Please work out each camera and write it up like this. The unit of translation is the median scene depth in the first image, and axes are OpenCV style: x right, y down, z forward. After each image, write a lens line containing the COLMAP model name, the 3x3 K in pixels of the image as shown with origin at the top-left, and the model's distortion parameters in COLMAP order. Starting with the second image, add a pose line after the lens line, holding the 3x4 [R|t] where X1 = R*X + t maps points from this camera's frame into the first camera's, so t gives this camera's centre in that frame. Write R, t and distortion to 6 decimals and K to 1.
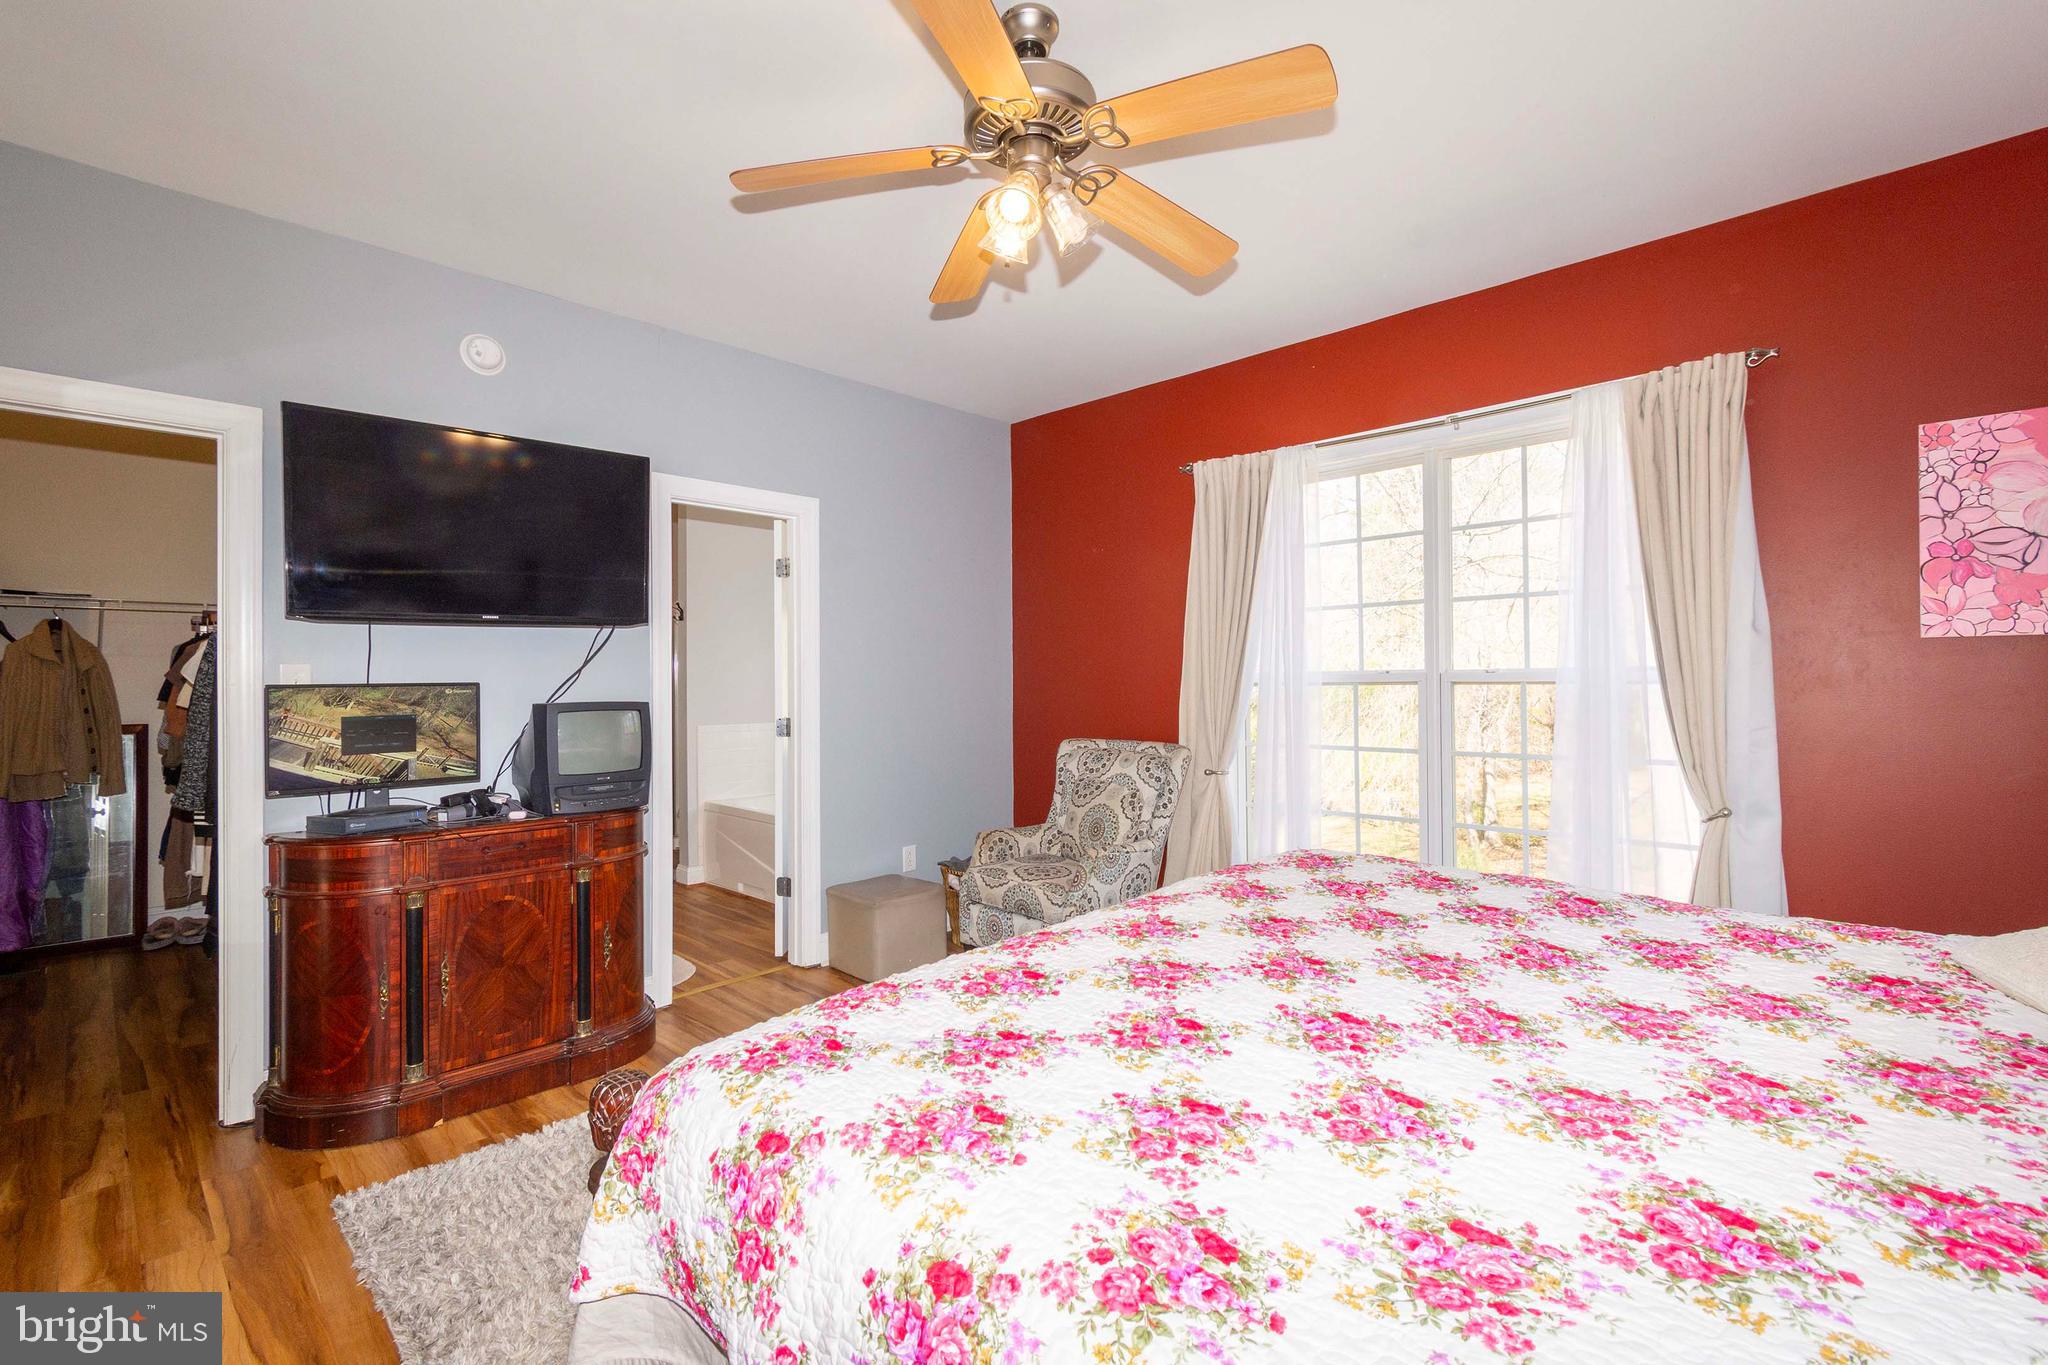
lens RADIAL K [[902.8, 0, 1023.6], [0, 902.8, 675.6], [0, 0, 1]] dist [0.000265, -0.000781]
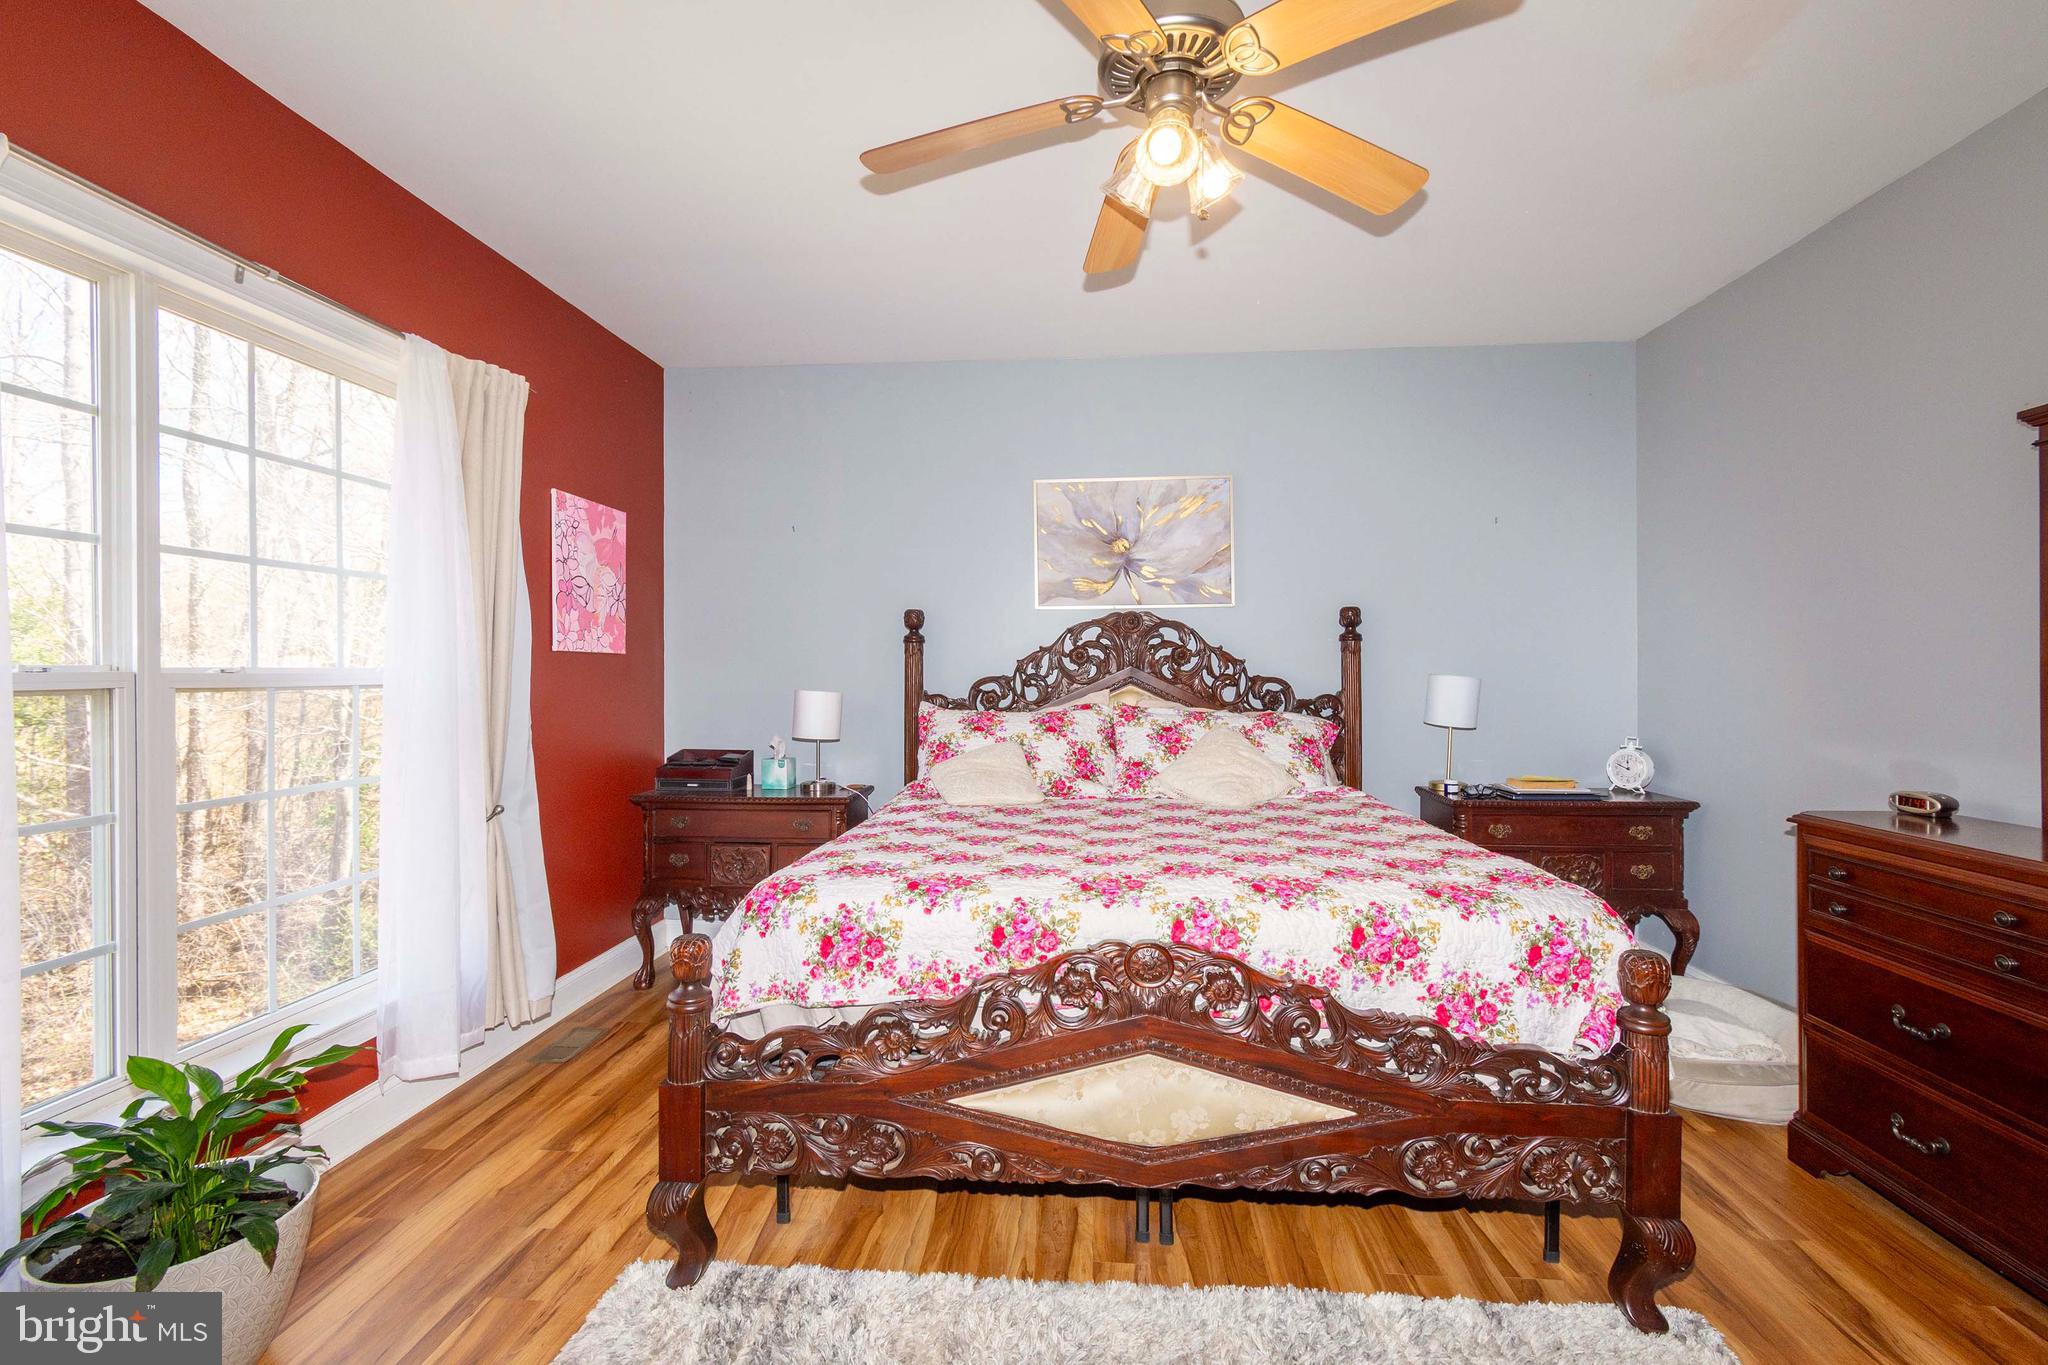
lens RADIAL K [[902.8, 0, 1023.6], [0, 902.8, 675.6], [0, 0, 1]] dist [0.000265, -0.000781]
pose [[-0.625071, 0.008445, 0.780522, -0.418685], [0.003237, 0.999961, -0.008228, 0.006667], [-0.780561, -0.002617, -0.625074, 1.184102]]
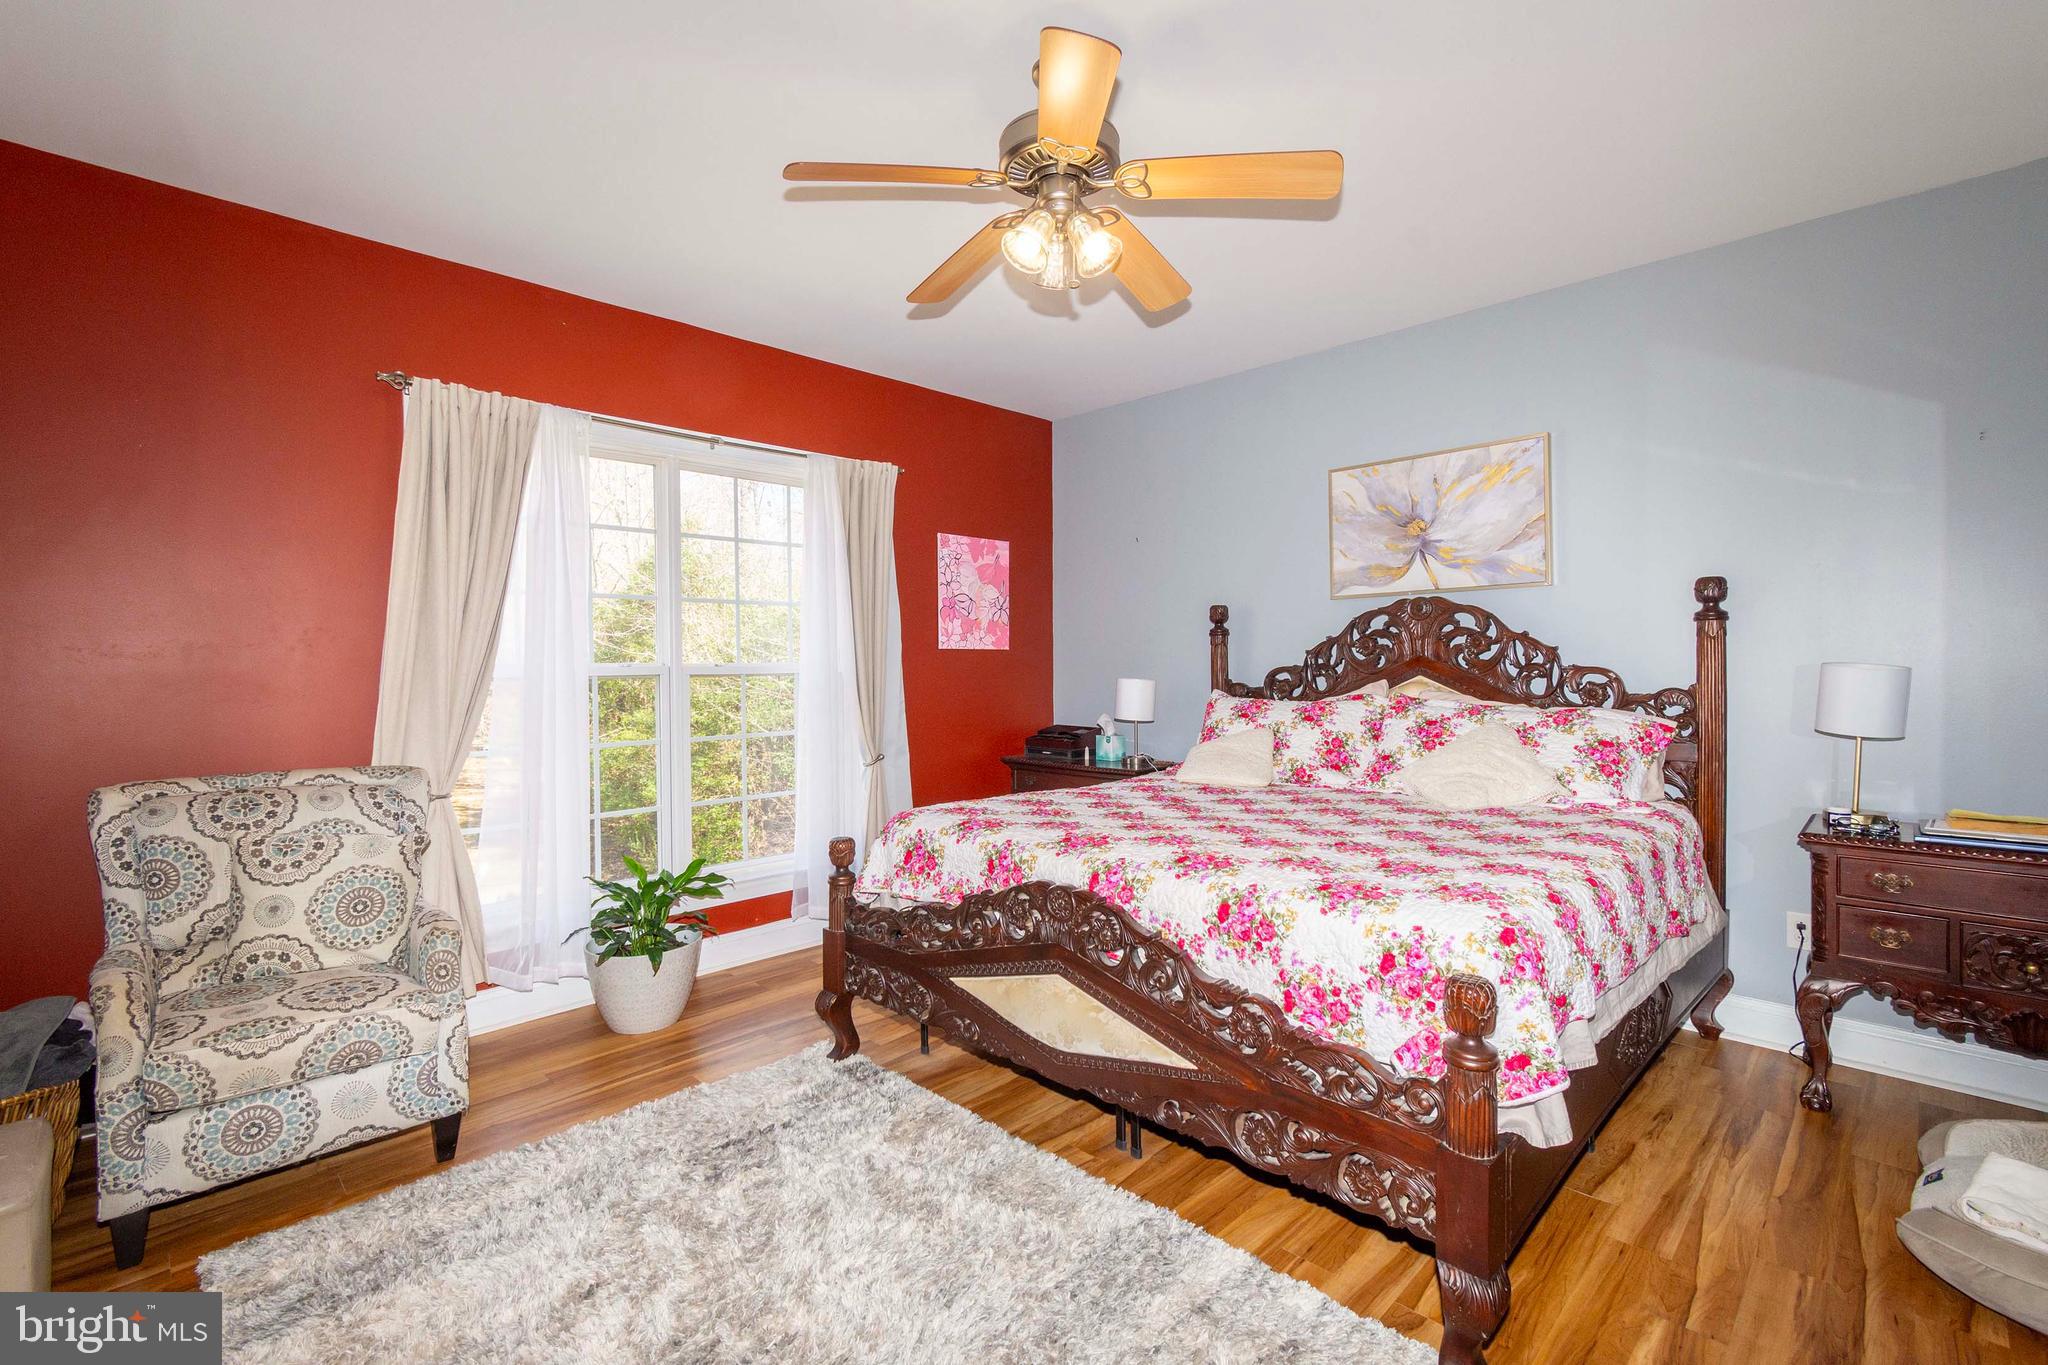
lens RADIAL K [[902.8, 0, 1023.6], [0, 902.8, 675.6], [0, 0, 1]] dist [0.000265, -0.000781]
pose [[0.030177, -0.003815, 0.999537, -0.769052], [0.000876, 0.999992, 0.003790, 0.005107], [-0.999544, 0.000761, 0.030180, 0.711004]]
